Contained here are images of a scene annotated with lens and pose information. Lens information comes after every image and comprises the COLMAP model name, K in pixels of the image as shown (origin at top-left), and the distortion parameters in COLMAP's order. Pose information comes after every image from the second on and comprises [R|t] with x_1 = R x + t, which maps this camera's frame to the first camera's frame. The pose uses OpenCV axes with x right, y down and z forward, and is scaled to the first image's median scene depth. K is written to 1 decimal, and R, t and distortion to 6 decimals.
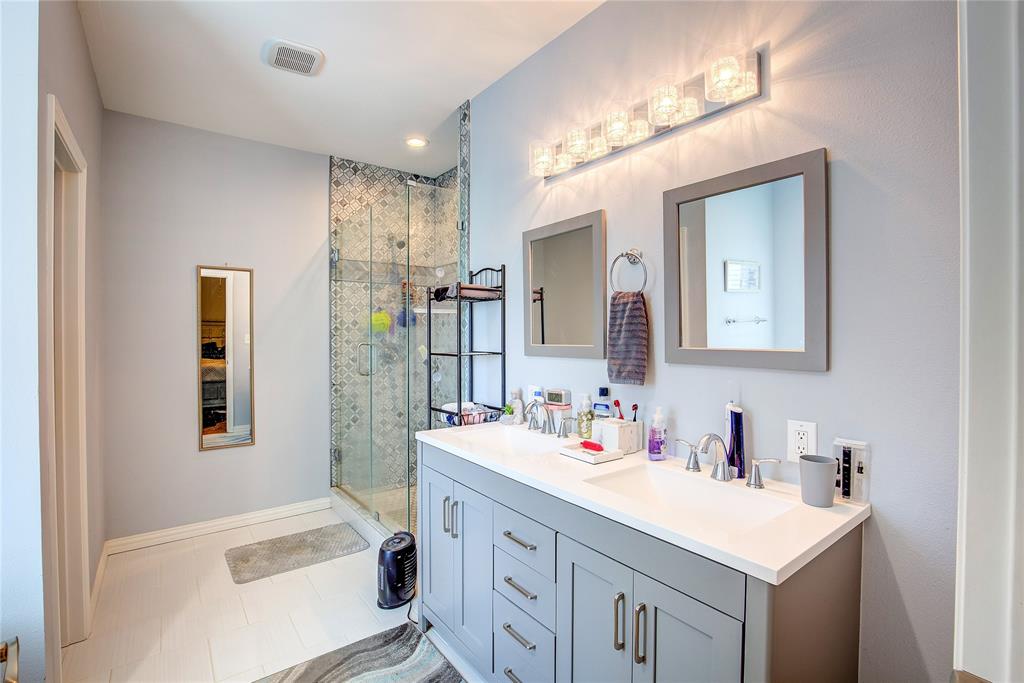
lens RADIAL K [[475.6, 0, 507.1], [0, 475.6, 336.3], [0, 0, 1]] dist [-0.032077, -0.000191]
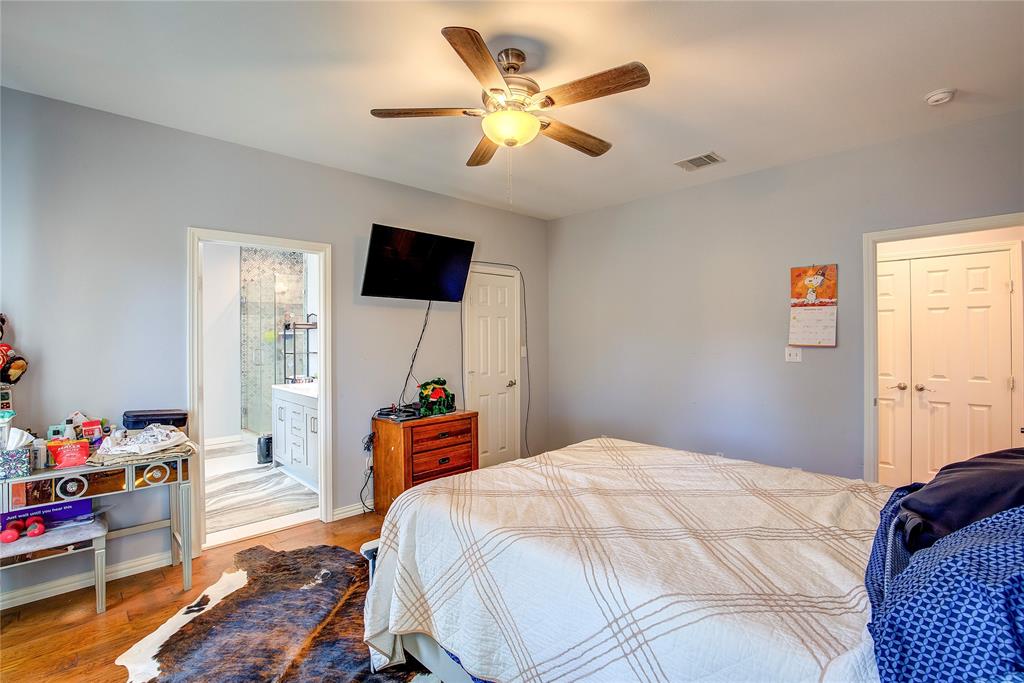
lens RADIAL K [[475.6, 0, 507.1], [0, 475.6, 336.3], [0, 0, 1]] dist [-0.032077, -0.000191]
pose [[0.992874, -0.004774, 0.119073, 0.417132], [0.005983, 0.999934, -0.009802, -0.009884], [-0.119018, 0.010444, 0.992837, -0.893777]]
